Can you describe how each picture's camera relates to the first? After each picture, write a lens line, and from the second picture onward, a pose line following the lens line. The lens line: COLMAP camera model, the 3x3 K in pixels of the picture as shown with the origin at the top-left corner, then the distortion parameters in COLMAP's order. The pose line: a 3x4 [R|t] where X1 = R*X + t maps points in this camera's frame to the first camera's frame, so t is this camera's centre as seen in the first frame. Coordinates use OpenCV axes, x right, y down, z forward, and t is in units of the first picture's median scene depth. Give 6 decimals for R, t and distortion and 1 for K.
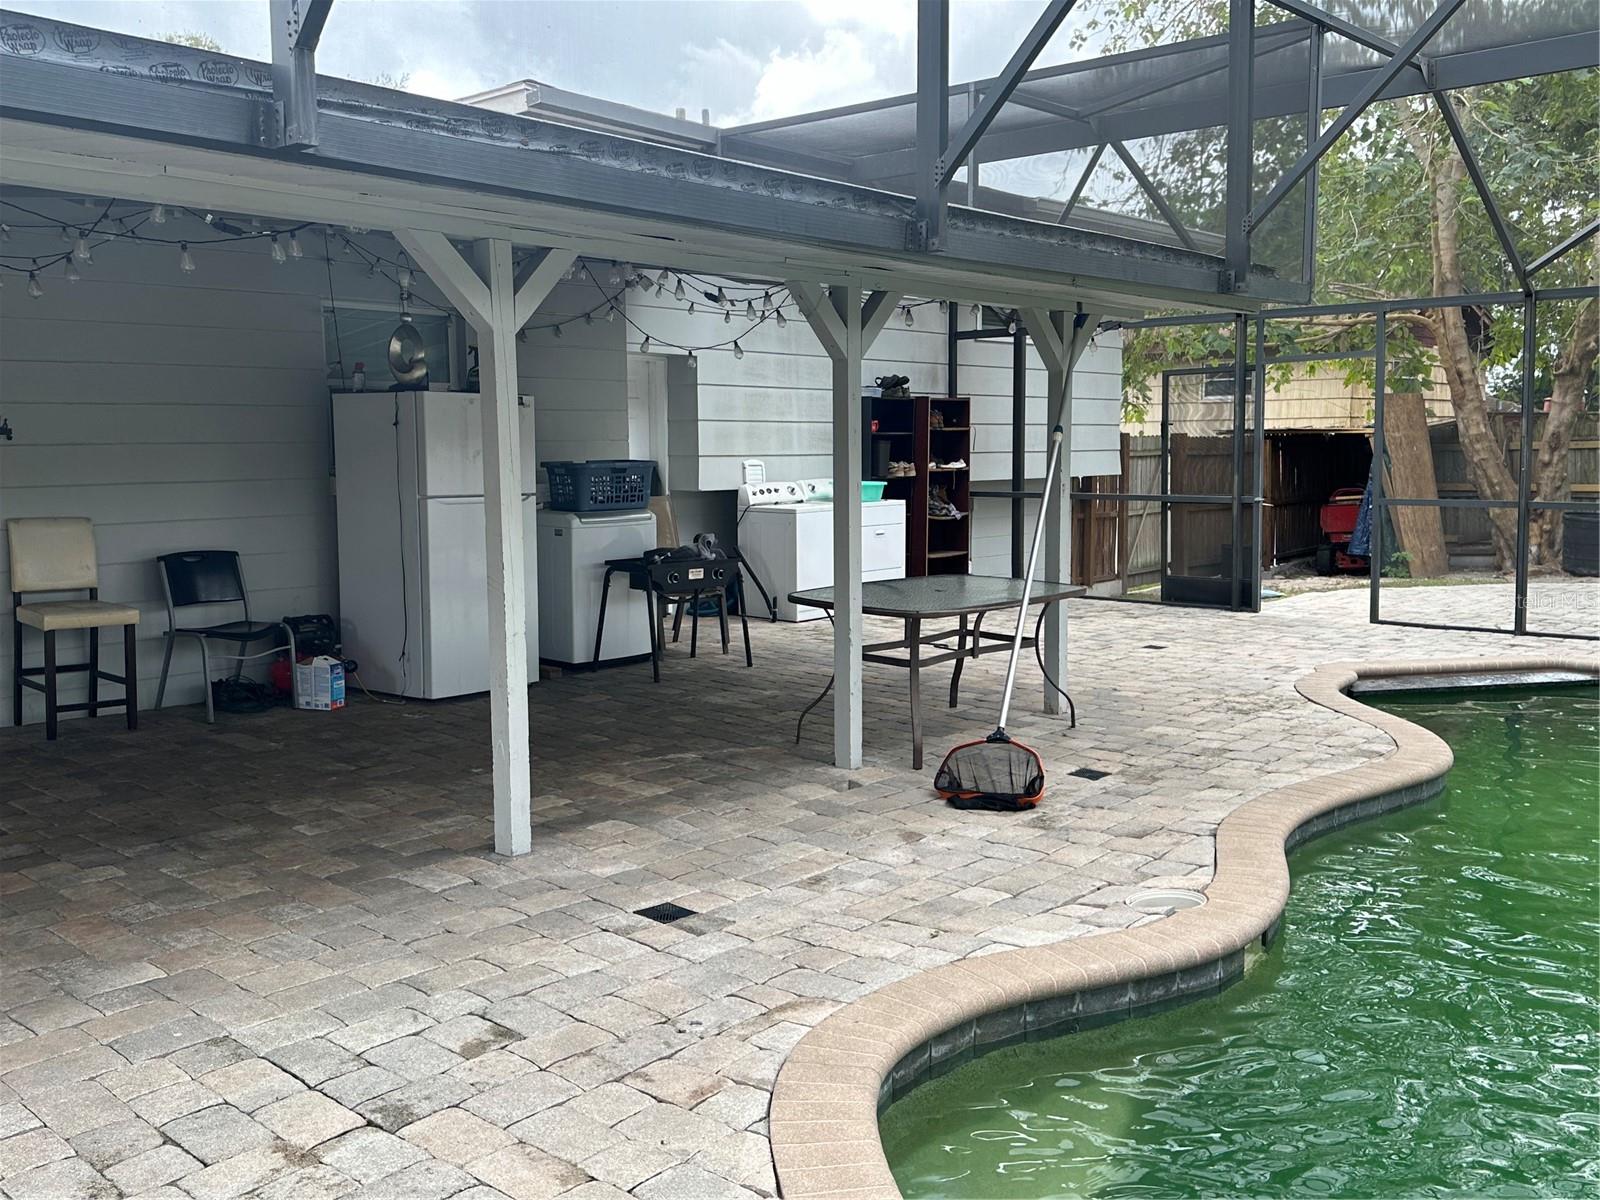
lens RADIAL K [[1449.2, 0, 798.1], [0, 1449.2, 587.2], [0, 0, 1]] dist [0.188996, -0.366241]
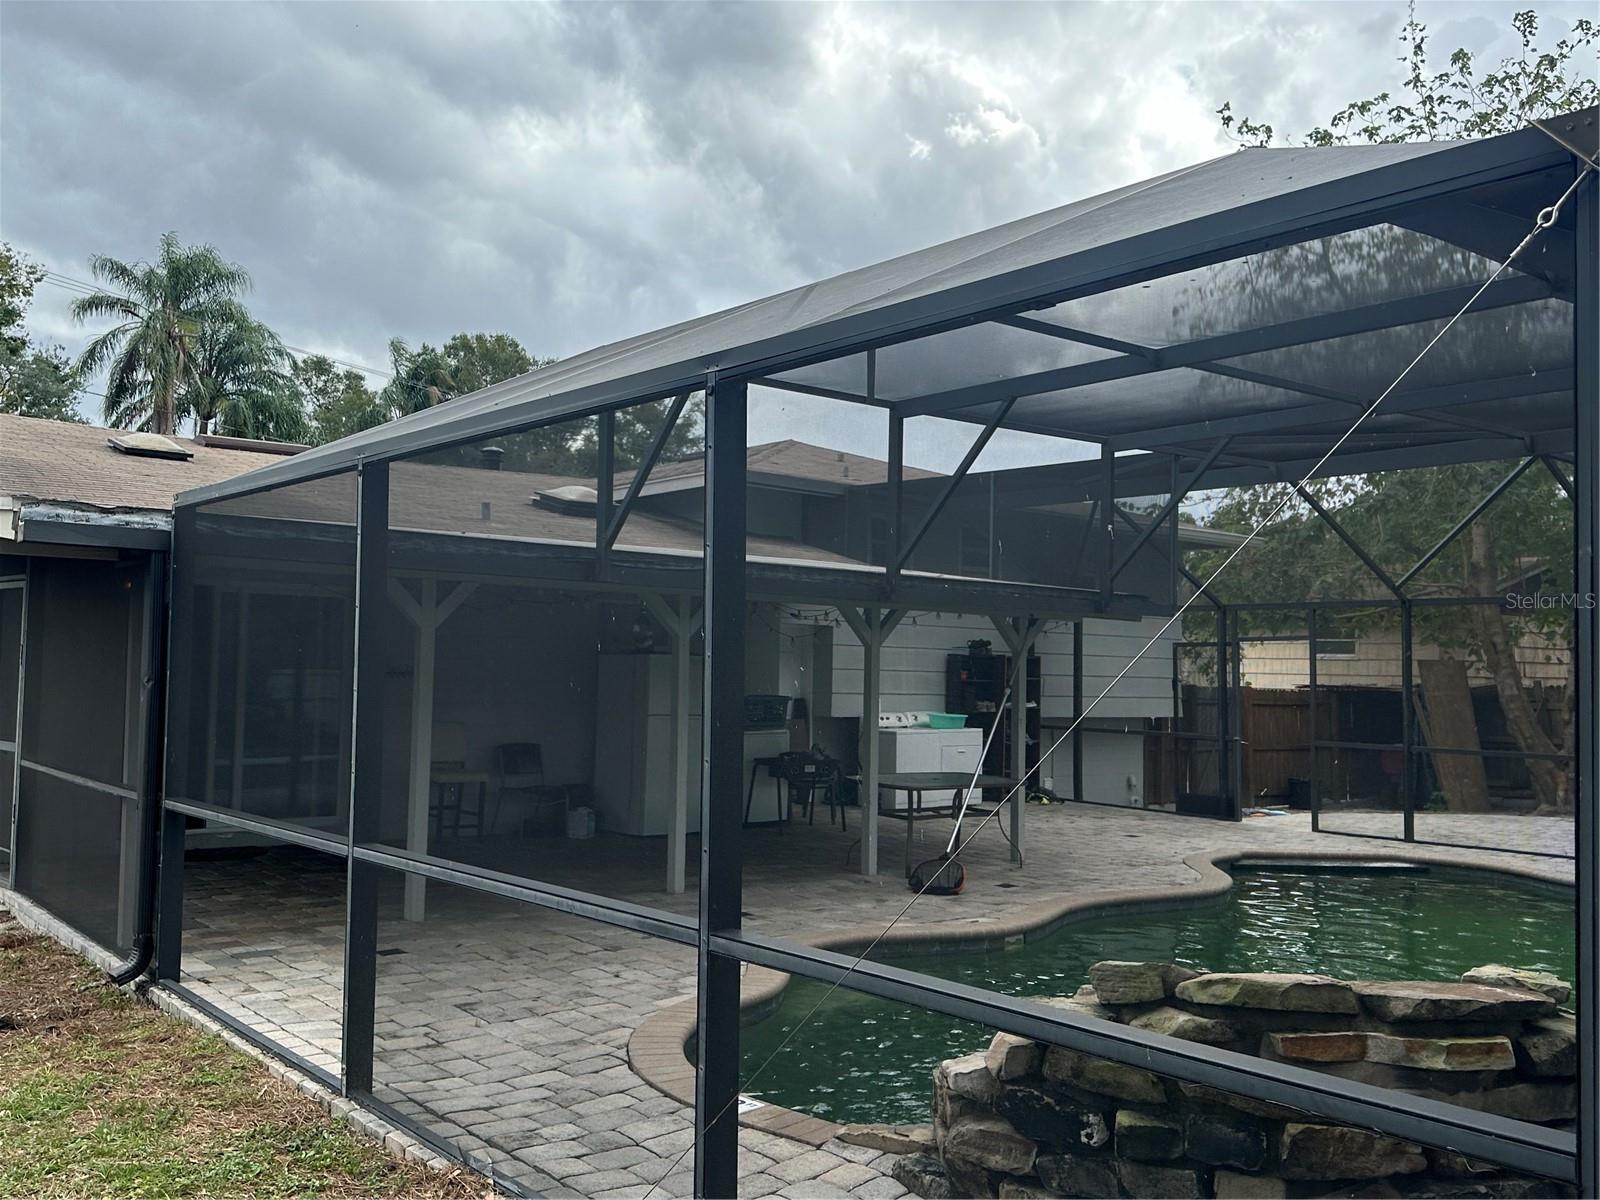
lens RADIAL K [[1449.2, 0, 798.1], [0, 1449.2, 587.2], [0, 0, 1]] dist [0.188996, -0.366241]
pose [[0.987601, 0.015754, -0.156192, 0.122762], [-0.040284, 0.987068, -0.155157, 0.031941], [0.151728, 0.159526, 0.975464, -0.439178]]
